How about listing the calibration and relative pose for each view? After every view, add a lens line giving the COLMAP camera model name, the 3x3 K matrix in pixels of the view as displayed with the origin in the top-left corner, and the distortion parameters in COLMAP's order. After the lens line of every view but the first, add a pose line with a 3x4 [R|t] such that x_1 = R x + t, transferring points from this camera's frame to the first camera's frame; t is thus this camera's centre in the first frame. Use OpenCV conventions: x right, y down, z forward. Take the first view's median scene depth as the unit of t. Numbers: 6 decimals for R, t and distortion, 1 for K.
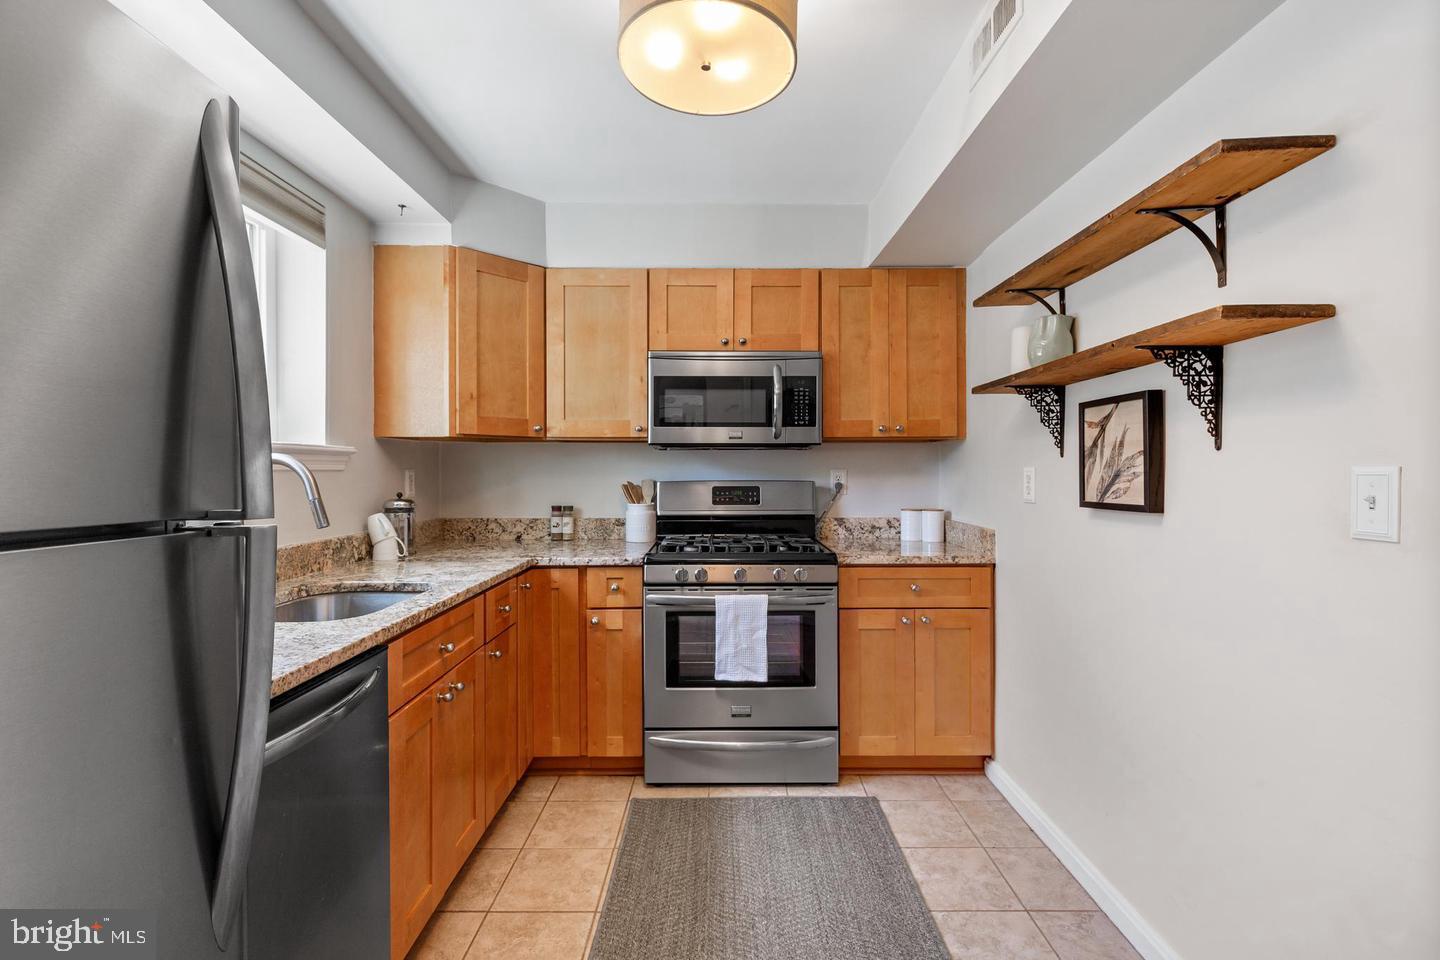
lens RADIAL K [[650.8, 0, 728.5], [0, 650.8, 473.4], [0, 0, 1]] dist [0.000617, -0.001527]
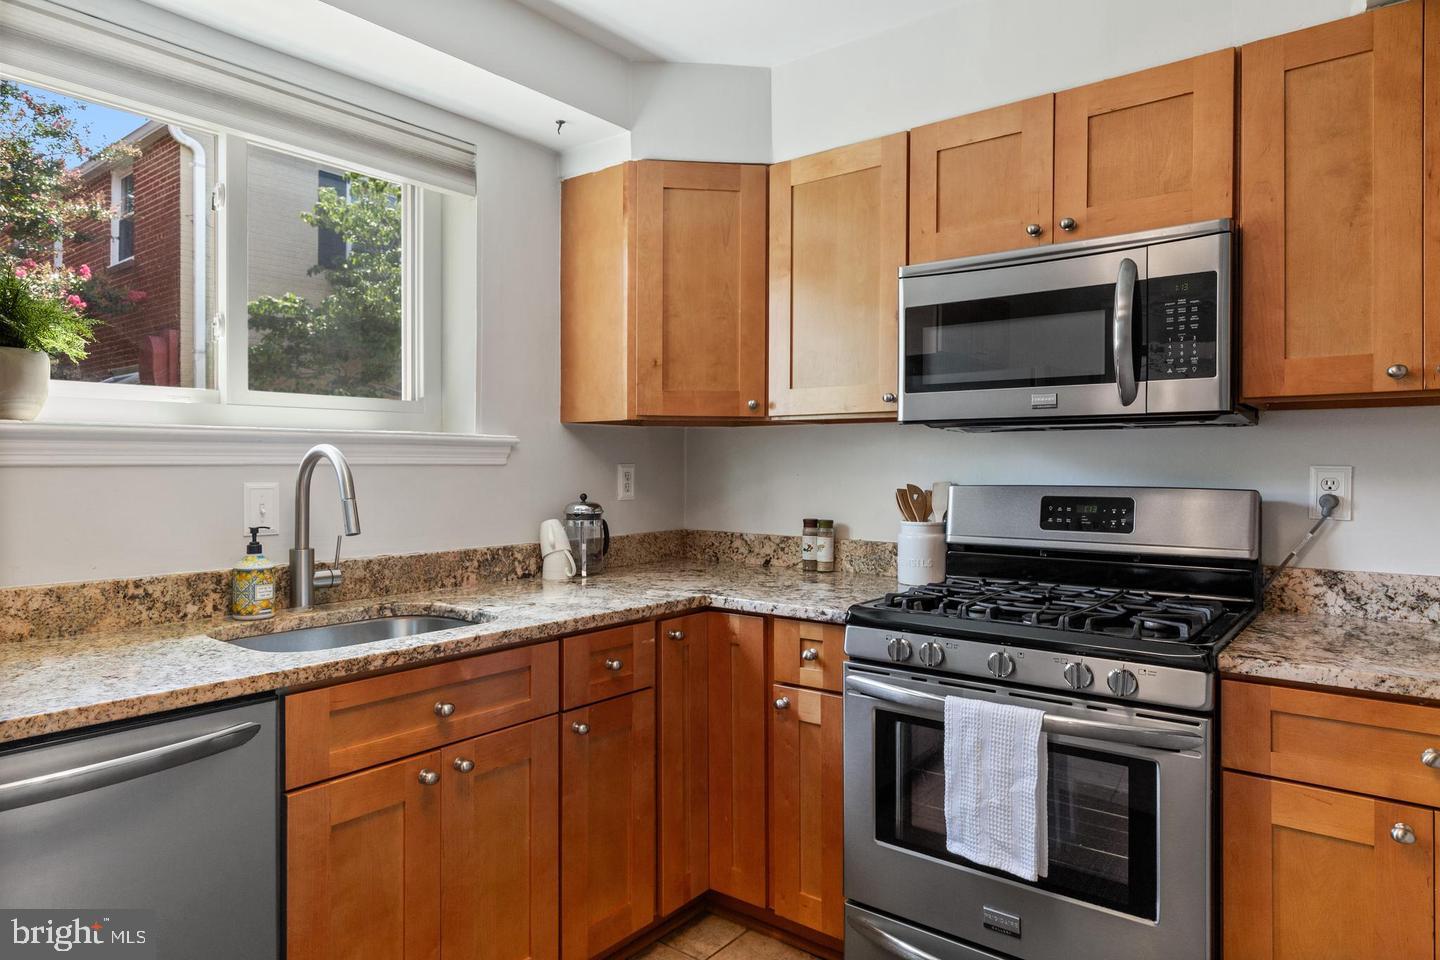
lens RADIAL K [[882.4, 0, 724.3], [0, 882.4, 466.9], [0, 0, 1]] dist [0.001007, -0.001941]
pose [[0.773958, 0.004015, -0.633224, 0.291842], [-0.006122, 0.999981, -0.001143, -0.002557], [0.633207, 0.004761, 0.773968, 0.294234]]
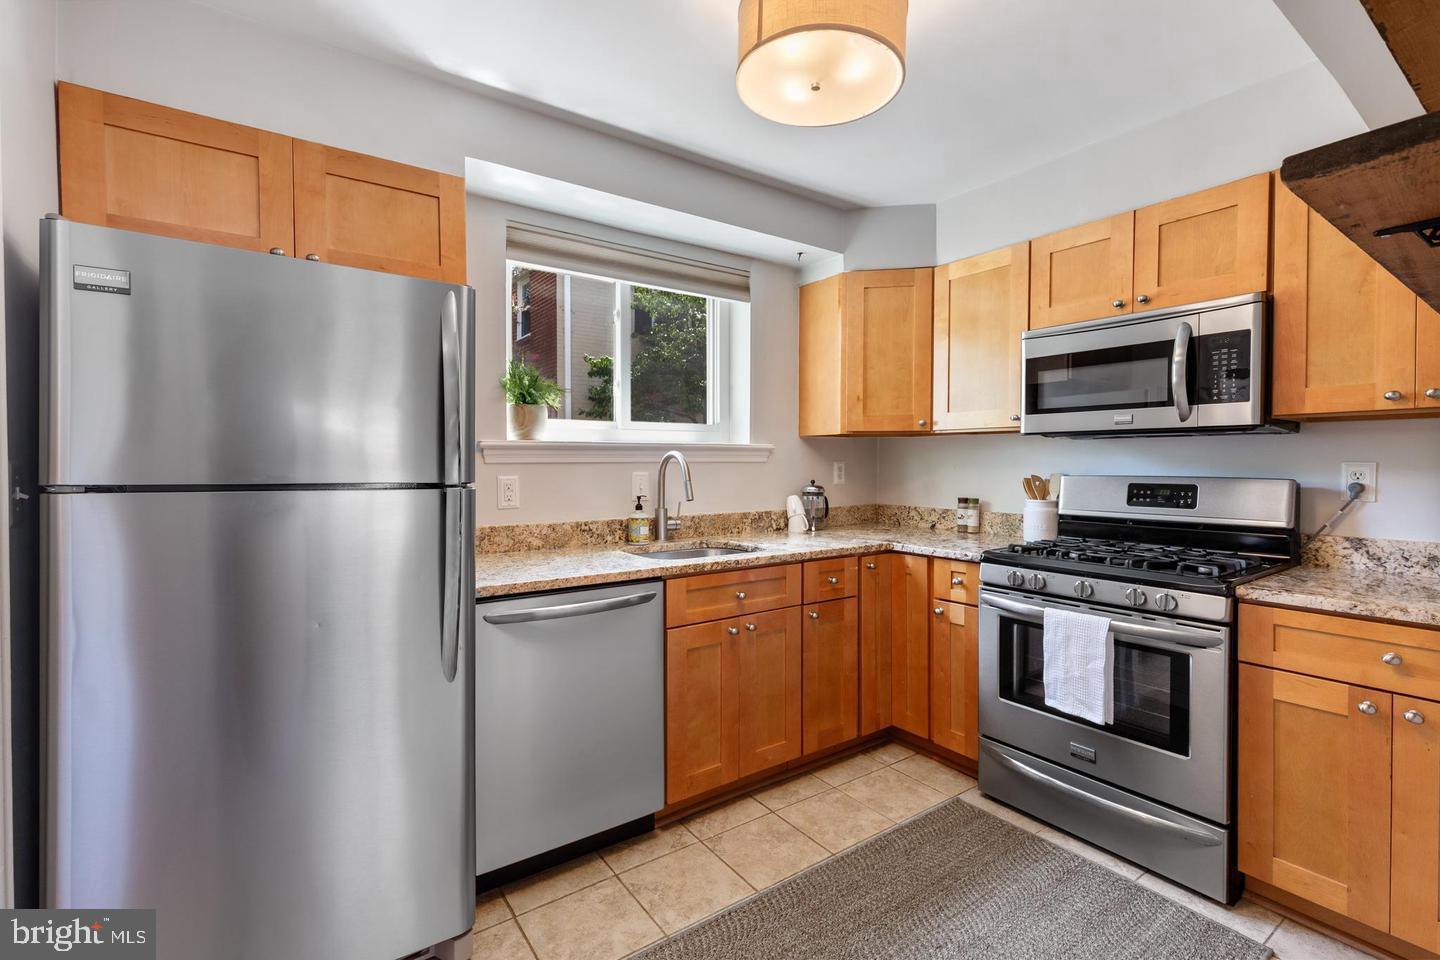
lens RADIAL K [[650.8, 0, 717.5], [0, 650.8, 472.5], [0, 0, 1]] dist [0.000617, -0.001527]
pose [[0.561421, 0.015142, -0.827392, 0.431513], [-0.005603, 0.999879, 0.014497, -0.002213], [0.827511, -0.003503, 0.561438, 0.144743]]
